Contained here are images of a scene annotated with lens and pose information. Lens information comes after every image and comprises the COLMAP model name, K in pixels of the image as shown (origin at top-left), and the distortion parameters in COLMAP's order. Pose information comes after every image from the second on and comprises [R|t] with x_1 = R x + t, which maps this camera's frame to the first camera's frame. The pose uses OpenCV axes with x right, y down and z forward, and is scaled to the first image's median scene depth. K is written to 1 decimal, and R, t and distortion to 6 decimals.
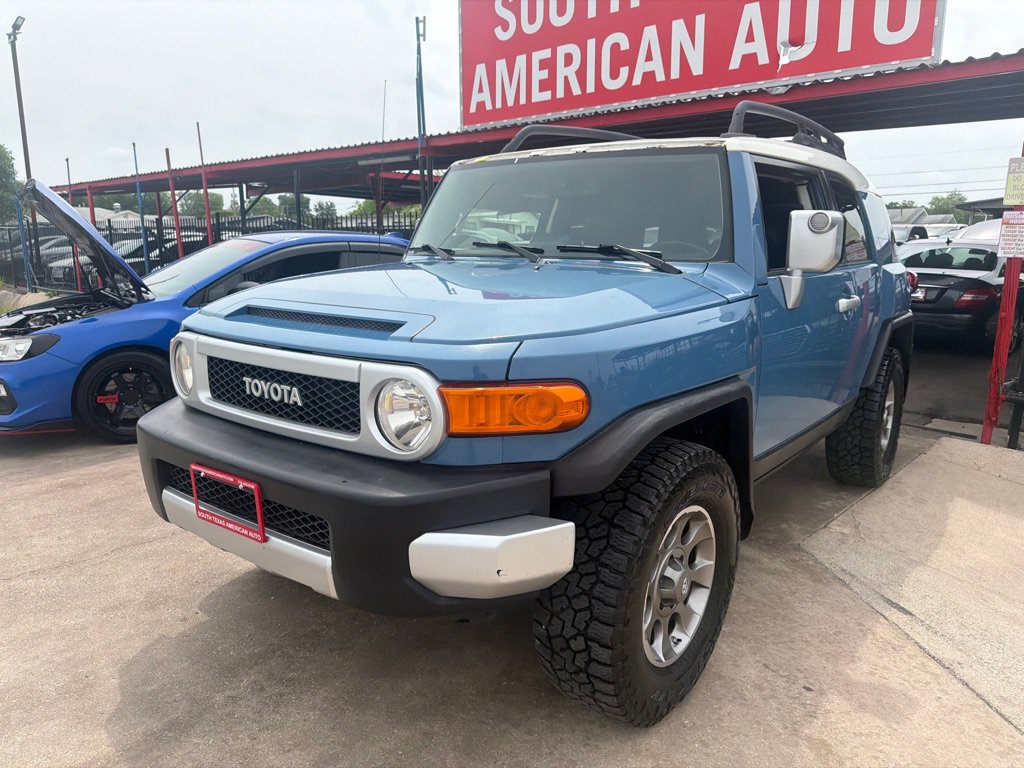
lens RADIAL K [[723.8, 0, 519.6], [0, 723.8, 390.0], [0, 0, 1]] dist [0.019560, -0.026057]
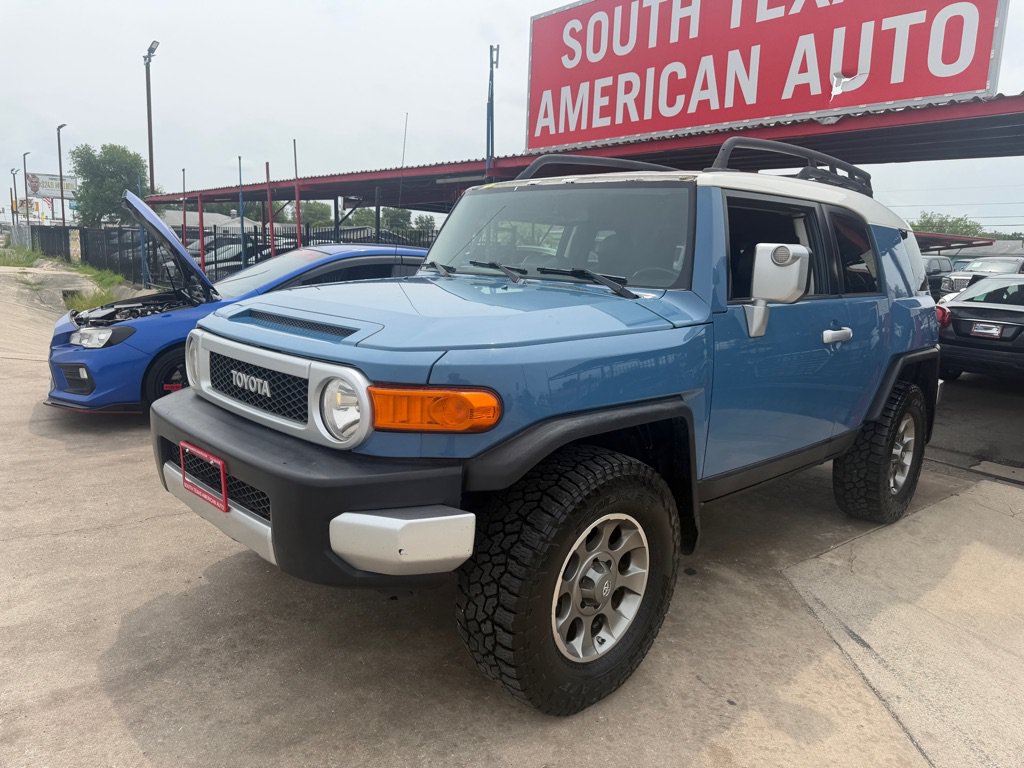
lens RADIAL K [[723.8, 0, 509.8], [0, 723.8, 378.8], [0, 0, 1]] dist [0.019560, -0.026057]
pose [[0.989634, 0.059254, -0.130822, 0.137546], [-0.063957, 0.997438, -0.032037, 0.003399], [0.128588, 0.040072, 0.990888, -0.059655]]
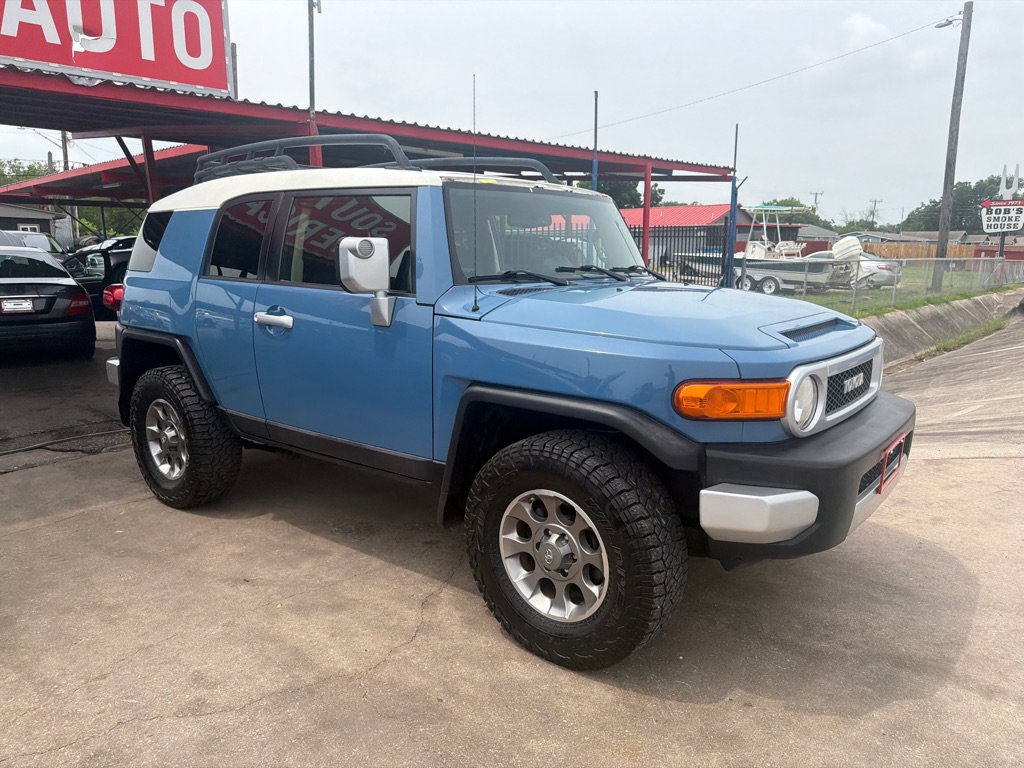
lens RADIAL K [[723.8, 0, 512.0], [0, 723.8, 390.8], [0, 0, 1]] dist [0.019560, -0.026057]
pose [[0.021328, -0.200733, 0.979414, -1.046104], [0.197177, 0.961240, 0.192715, -0.229410], [-0.980136, 0.189008, 0.060082, 0.964675]]
